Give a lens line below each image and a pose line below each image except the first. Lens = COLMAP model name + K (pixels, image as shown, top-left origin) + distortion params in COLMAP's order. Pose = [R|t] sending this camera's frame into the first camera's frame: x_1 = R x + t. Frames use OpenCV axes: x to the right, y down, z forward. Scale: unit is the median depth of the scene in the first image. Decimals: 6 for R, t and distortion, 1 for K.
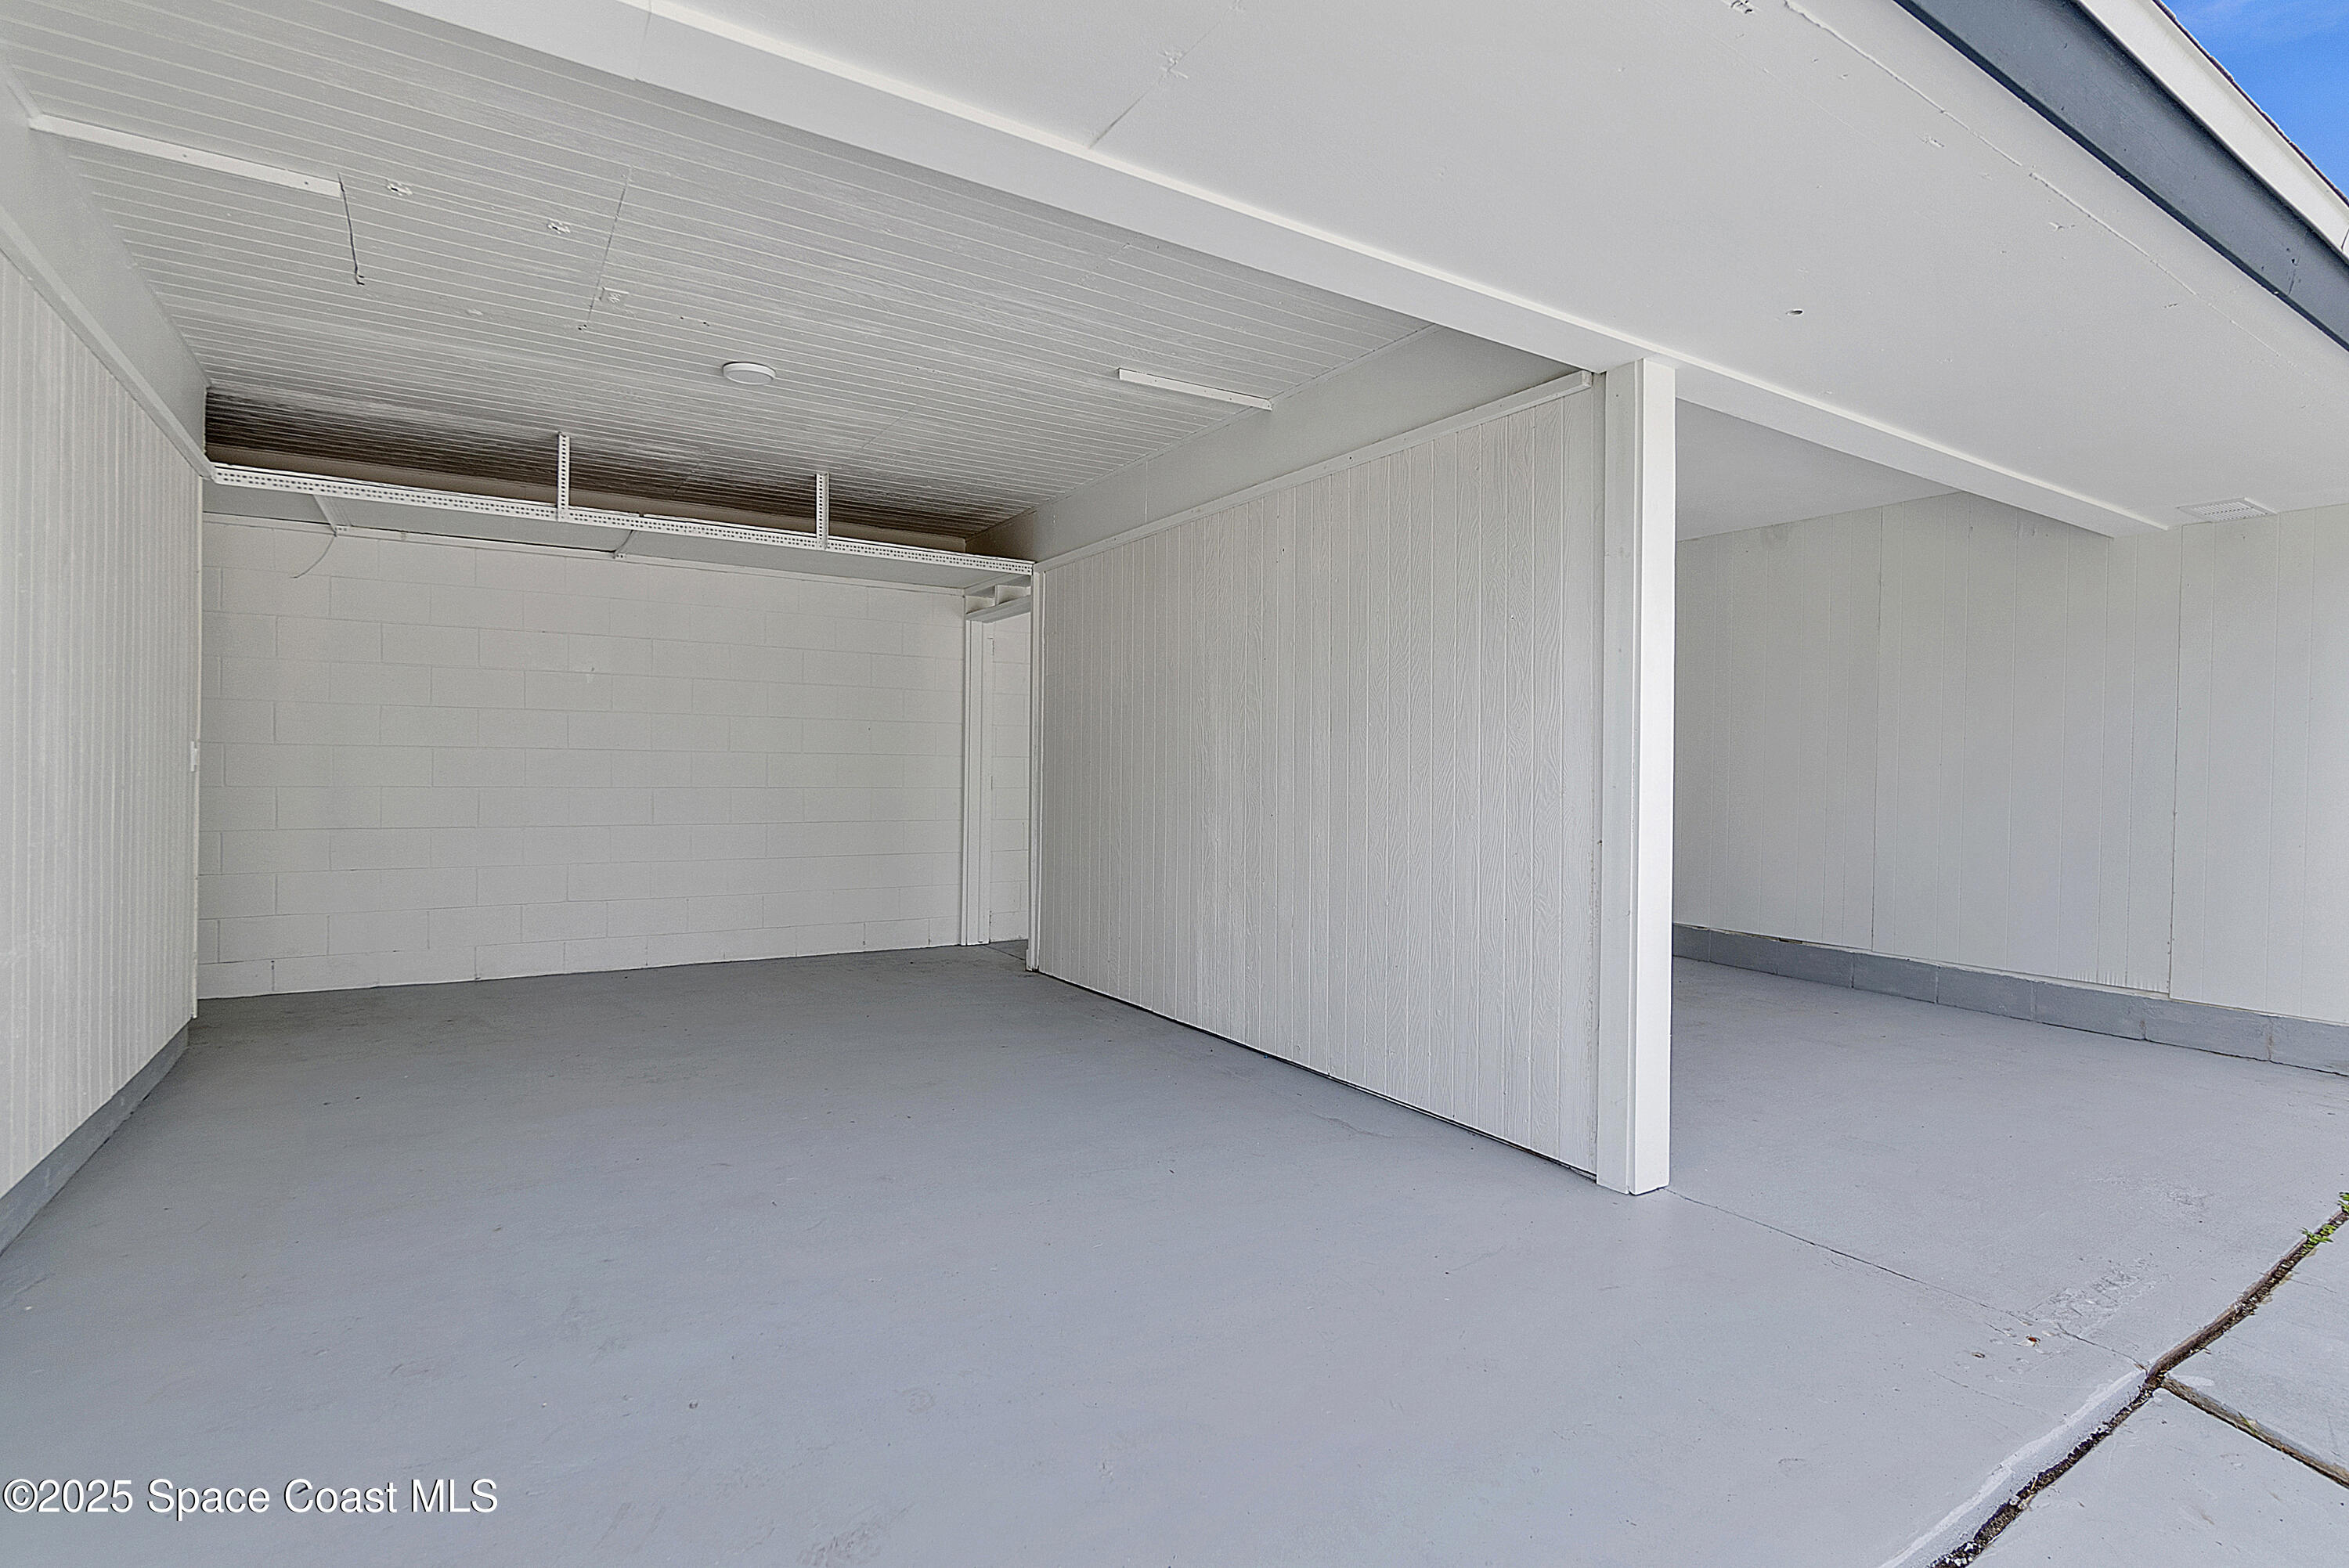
lens RADIAL K [[1094.2, 0, 1171.8], [0, 1094.2, 777.5], [0, 0, 1]] dist [-0.006875, 0.001815]
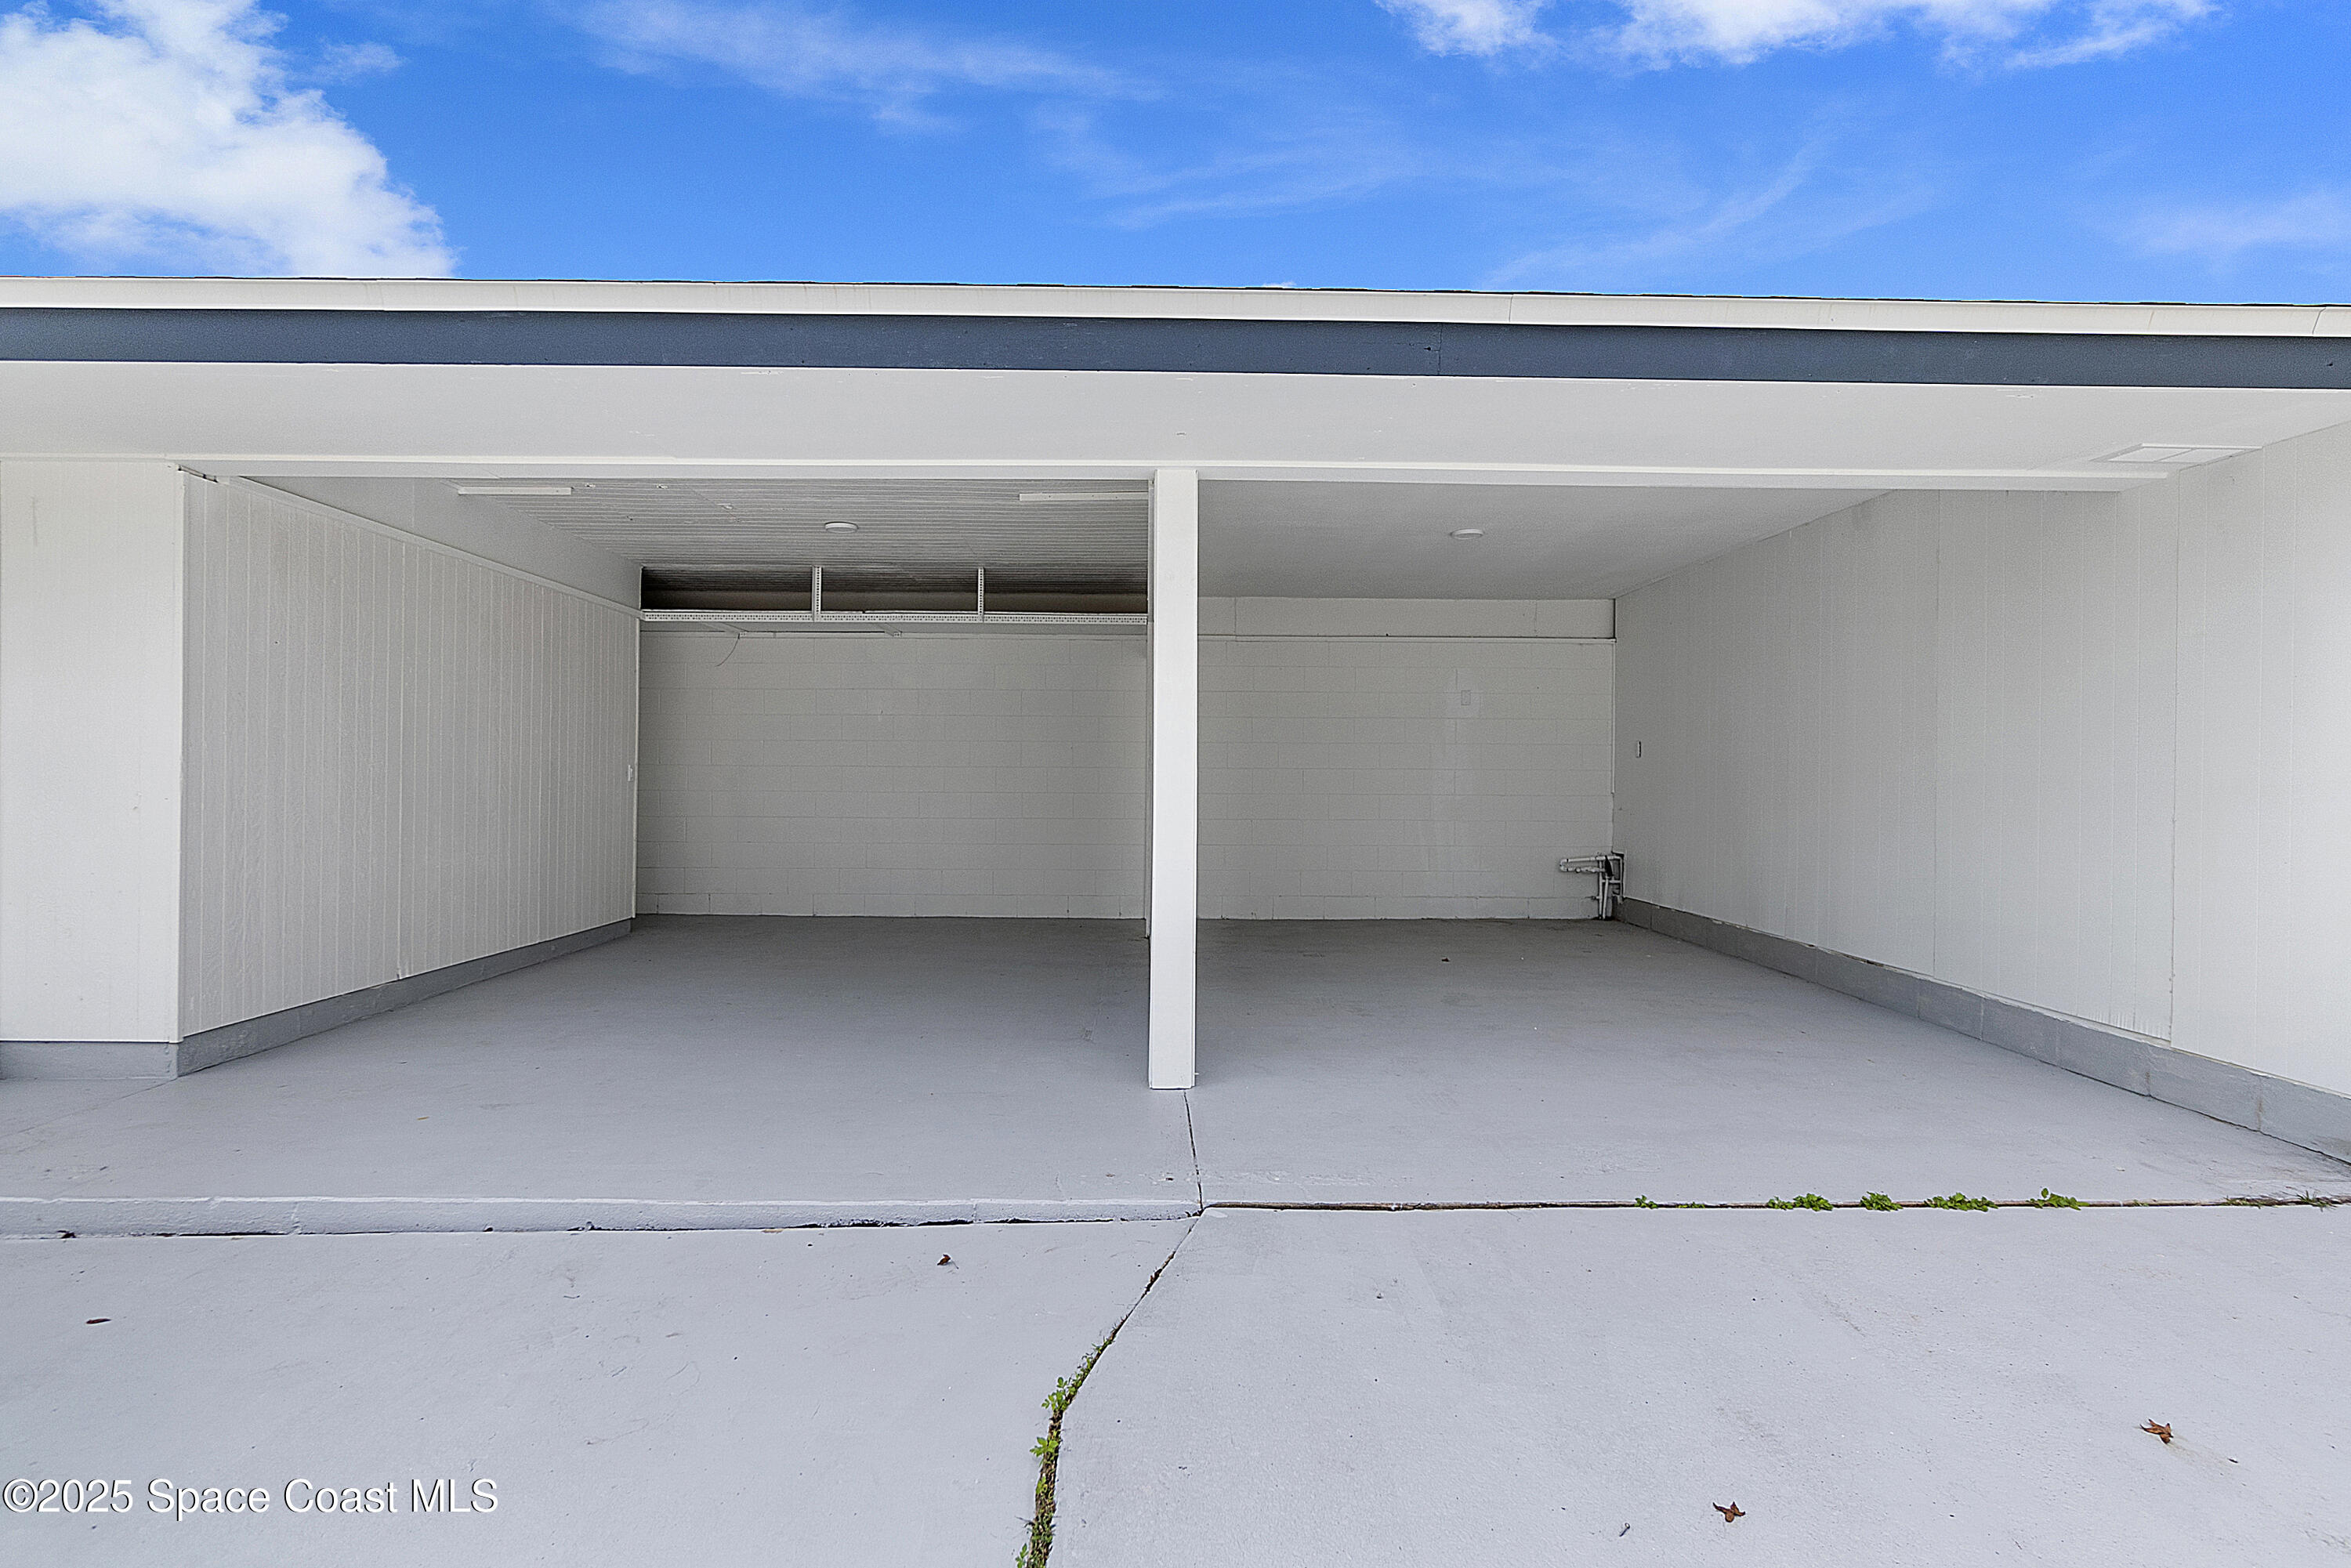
lens RADIAL K [[1095.2, 0, 1168.1], [0, 1095.2, 781.7], [0, 0, 1]] dist [-0.006875, 0.001815]
pose [[0.858104, -0.004638, -0.513455, 0.685698], [-0.000351, 0.999954, -0.009619, 0.011365], [0.513476, 0.008434, 0.858063, -0.090605]]
